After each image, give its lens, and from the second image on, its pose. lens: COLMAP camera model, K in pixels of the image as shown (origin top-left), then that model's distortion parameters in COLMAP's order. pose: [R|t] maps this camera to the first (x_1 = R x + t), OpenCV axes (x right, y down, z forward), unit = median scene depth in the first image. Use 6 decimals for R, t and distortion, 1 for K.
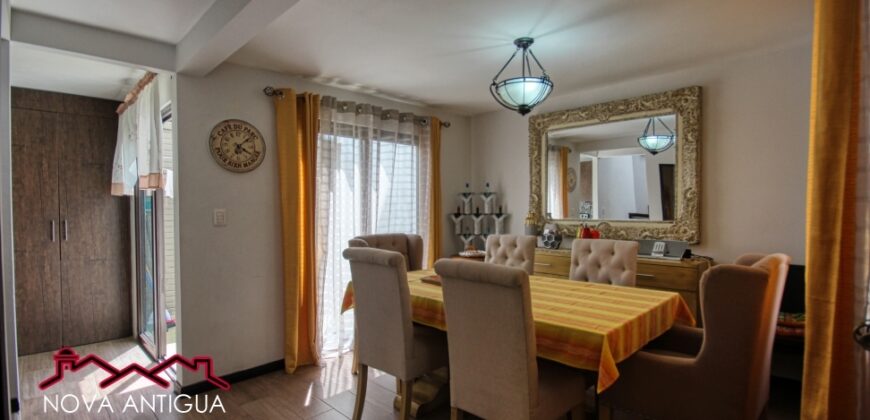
lens RADIAL K [[405.1, 0, 439.6], [0, 405.1, 216.4], [0, 0, 1]] dist [-0.001447, -0.000375]
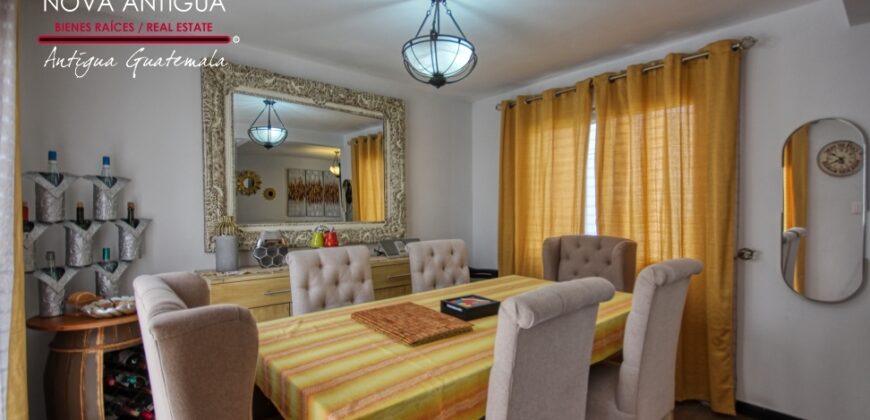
lens RADIAL K [[405.1, 0, 433.7], [0, 405.1, 213.1], [0, 0, 1]] dist [-0.001447, -0.000375]
pose [[0.075583, -0.001310, 0.997139, -0.404644], [0.029186, 0.999574, -0.000899, -0.003428], [-0.996712, 0.029171, 0.075589, 0.699466]]
